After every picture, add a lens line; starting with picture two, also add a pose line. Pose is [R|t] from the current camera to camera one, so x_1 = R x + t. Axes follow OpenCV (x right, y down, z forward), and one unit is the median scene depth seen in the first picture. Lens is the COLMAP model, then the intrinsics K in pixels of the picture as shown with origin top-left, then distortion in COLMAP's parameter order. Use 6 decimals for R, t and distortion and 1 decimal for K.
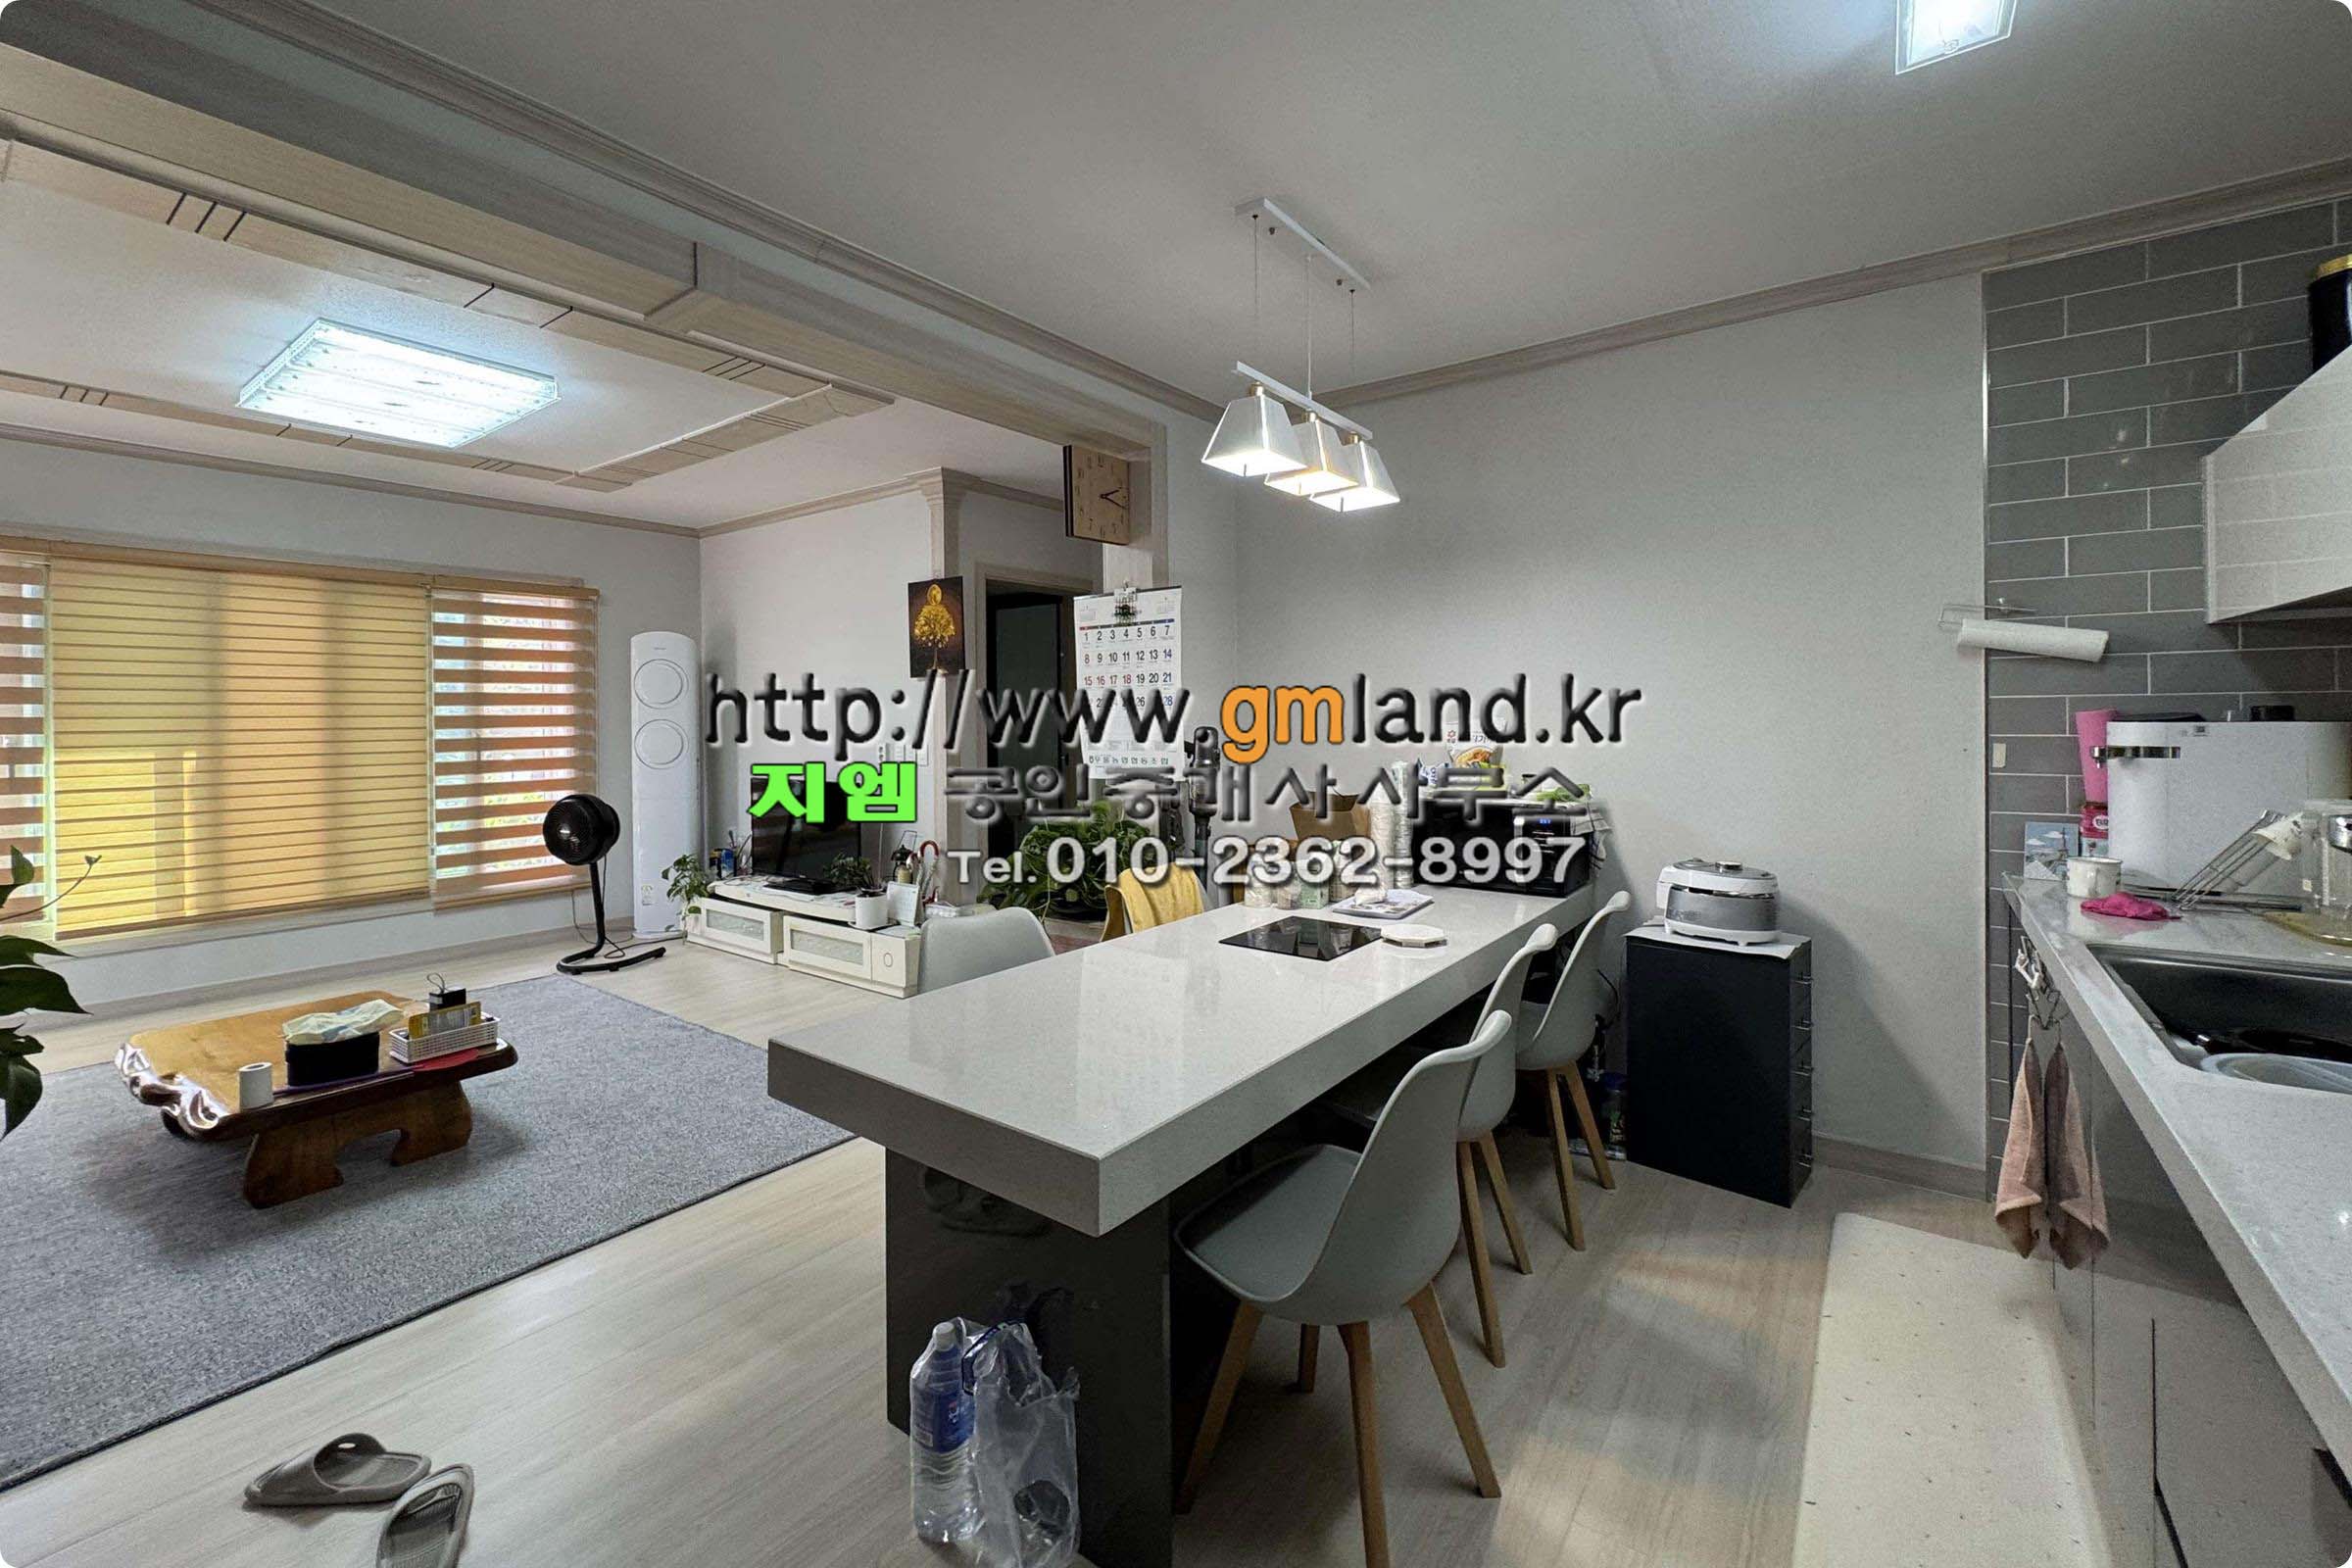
lens RADIAL K [[969.5, 0, 1184.0], [0, 969.5, 717.6], [0, 0, 1]] dist [0.000684, 0.000091]
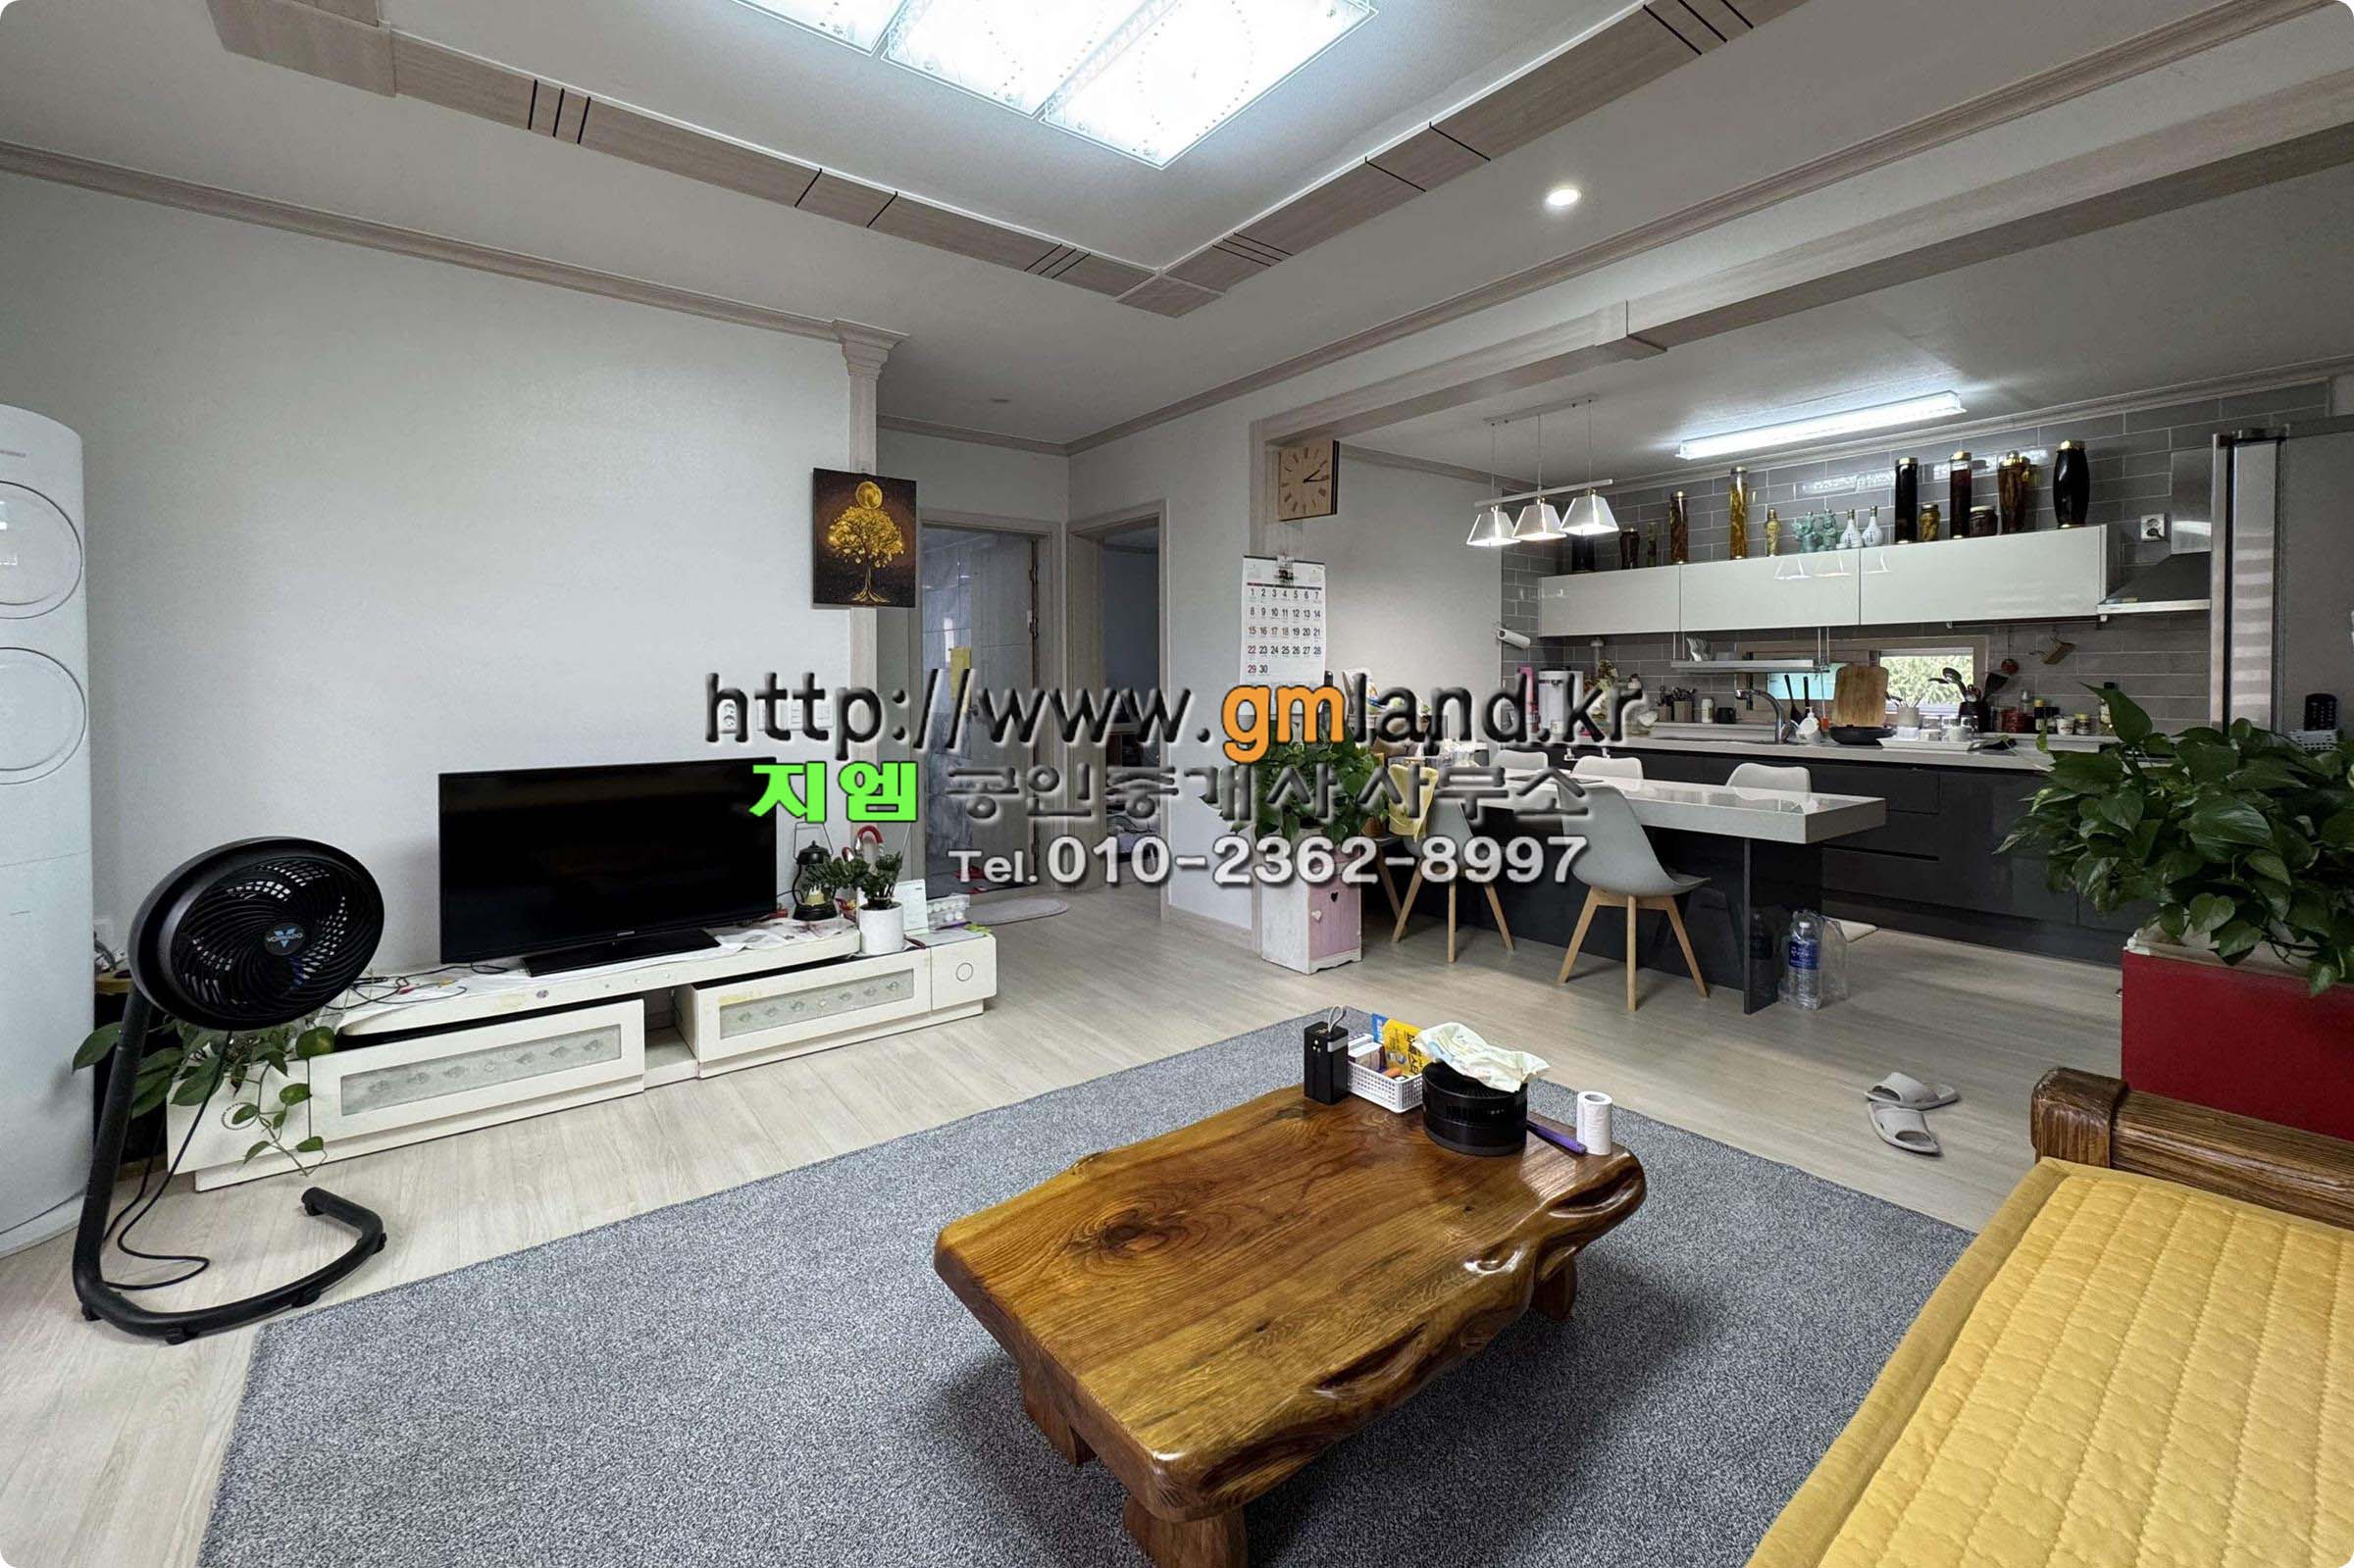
lens RADIAL K [[980.2, 0, 1180.1], [0, 980.2, 697.8], [0, 0, 1]] dist [-0.000237, -0.000049]
pose [[0.283100, -0.008882, 0.959049, -1.262513], [0.003817, 0.999960, 0.008134, 0.032646], [-0.959083, 0.001358, 0.283122, 0.773727]]
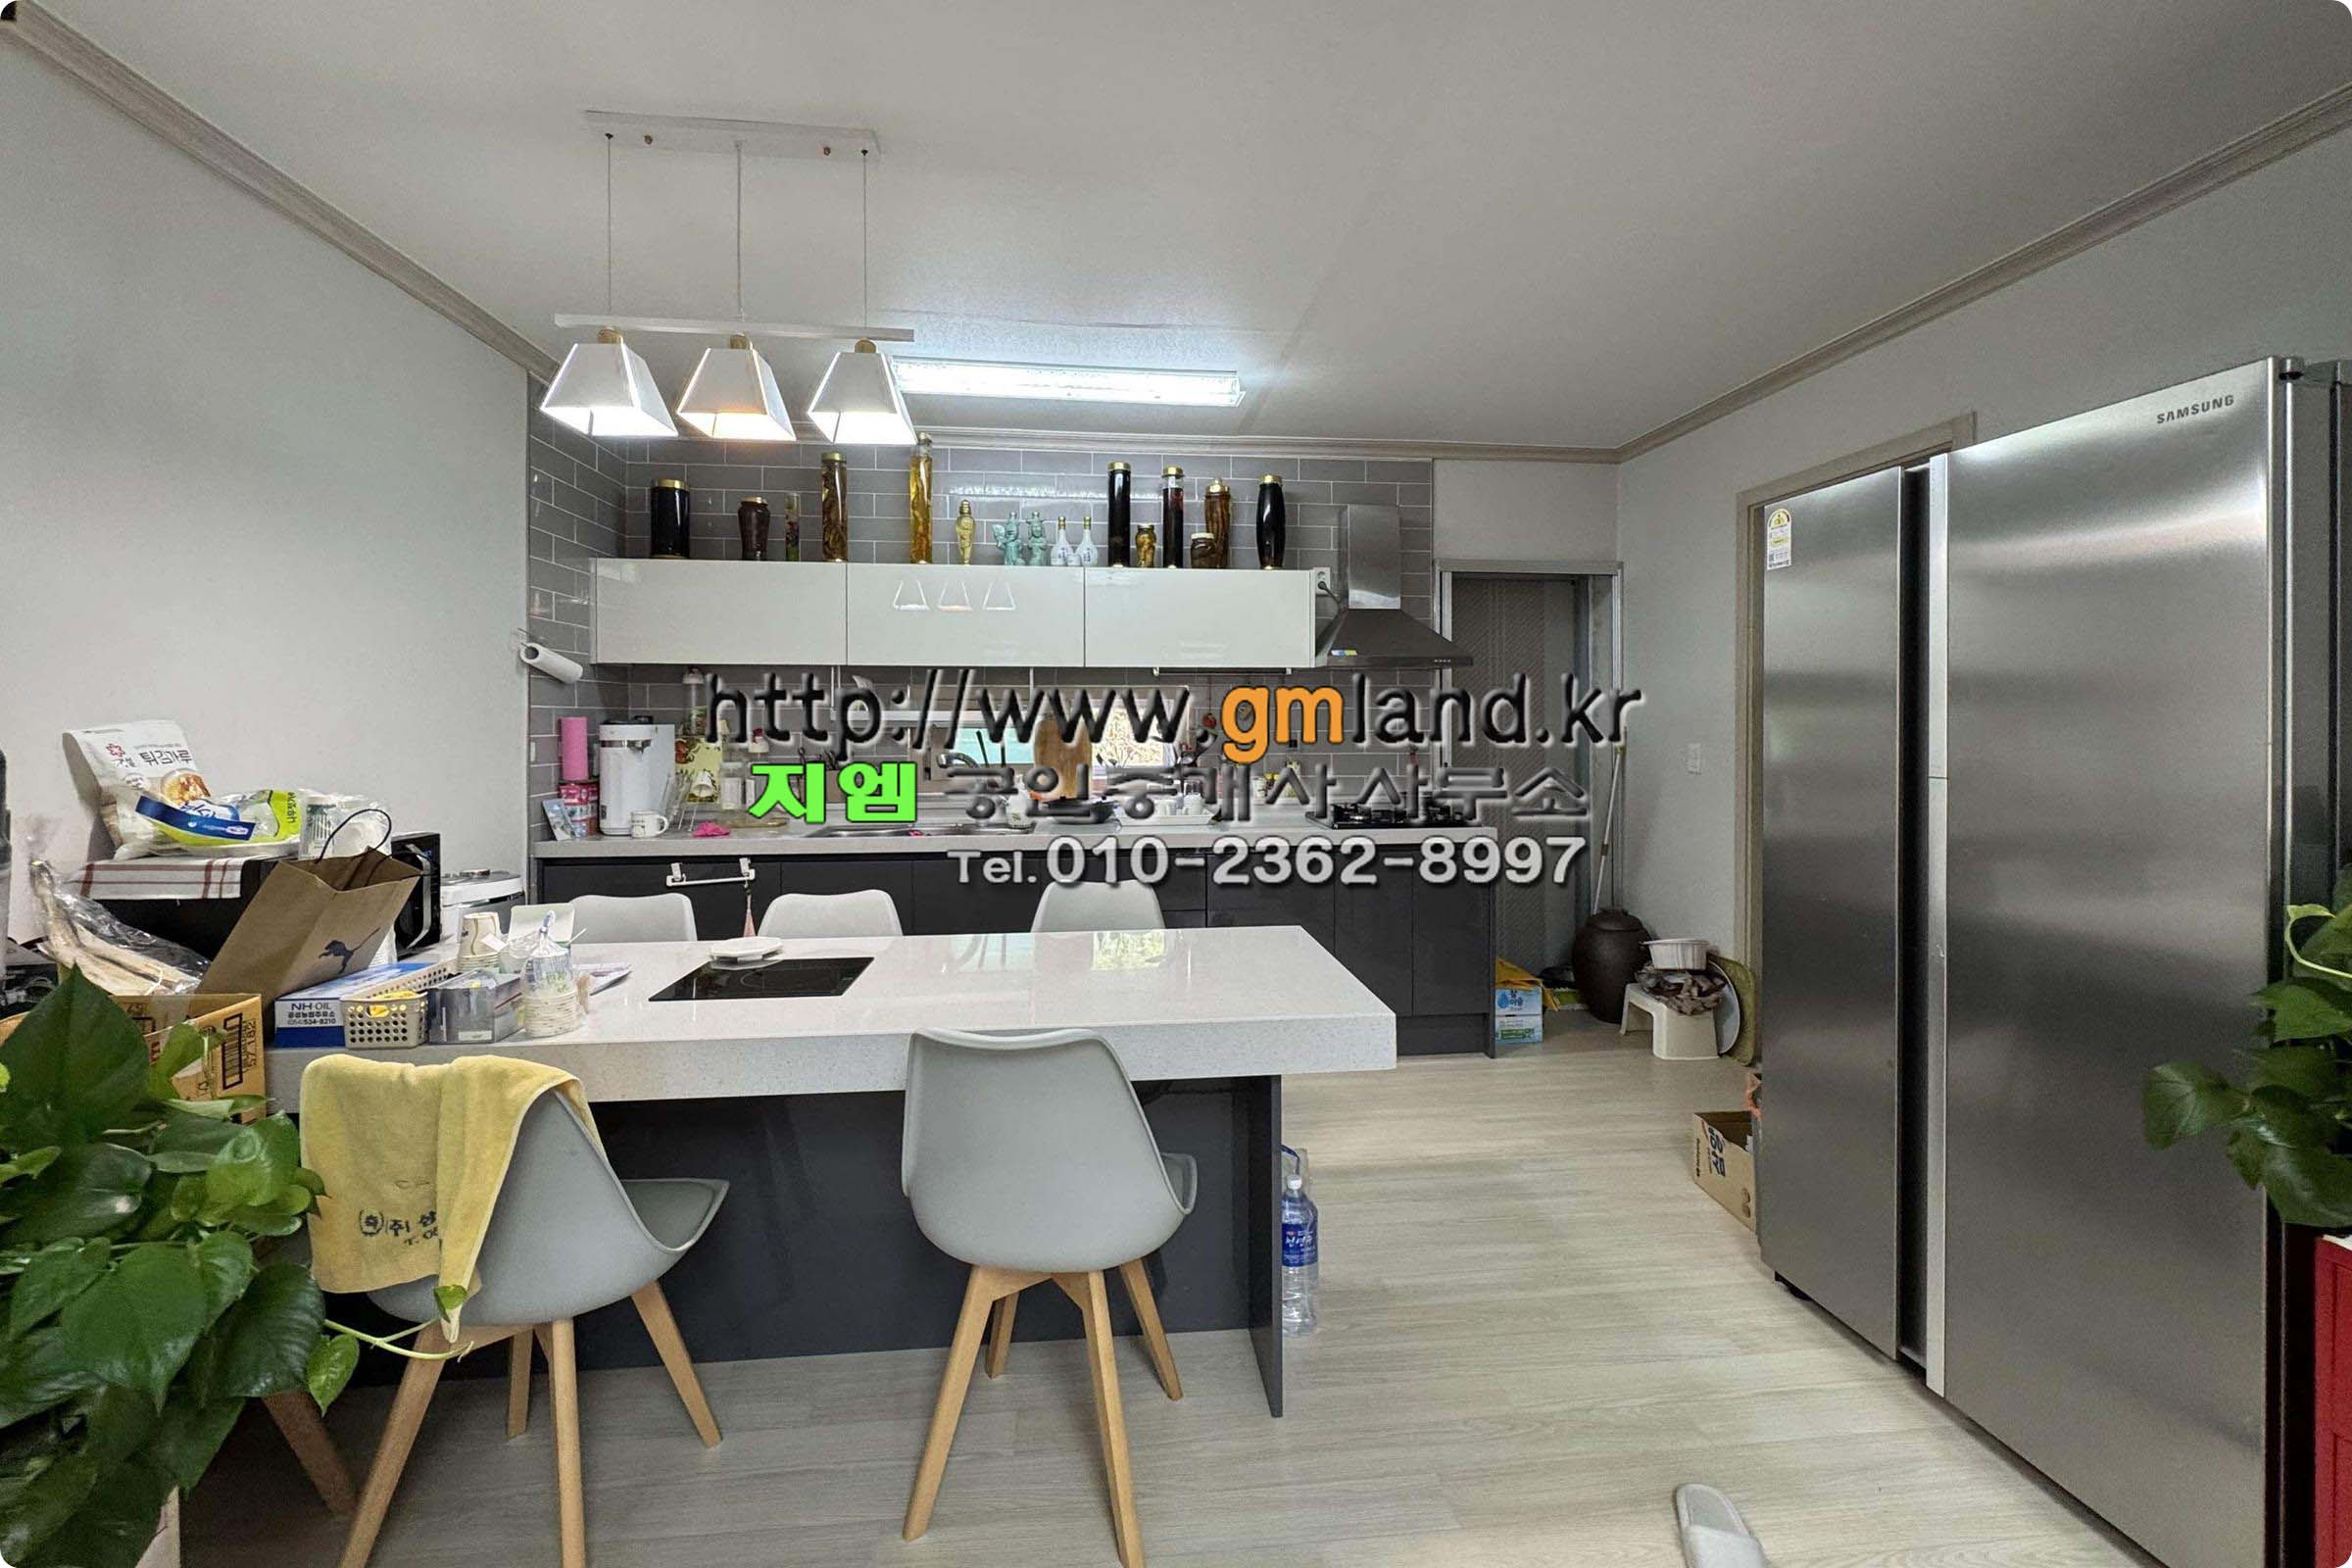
lens RADIAL K [[969.5, 0, 1184.0], [0, 969.5, 717.6], [0, 0, 1]] dist [0.000684, 0.000091]
pose [[-0.674277, 0.010041, 0.738410, -0.471560], [0.010603, 0.999936, -0.003915, 0.002924], [-0.738402, 0.005190, -0.674341, 0.879146]]
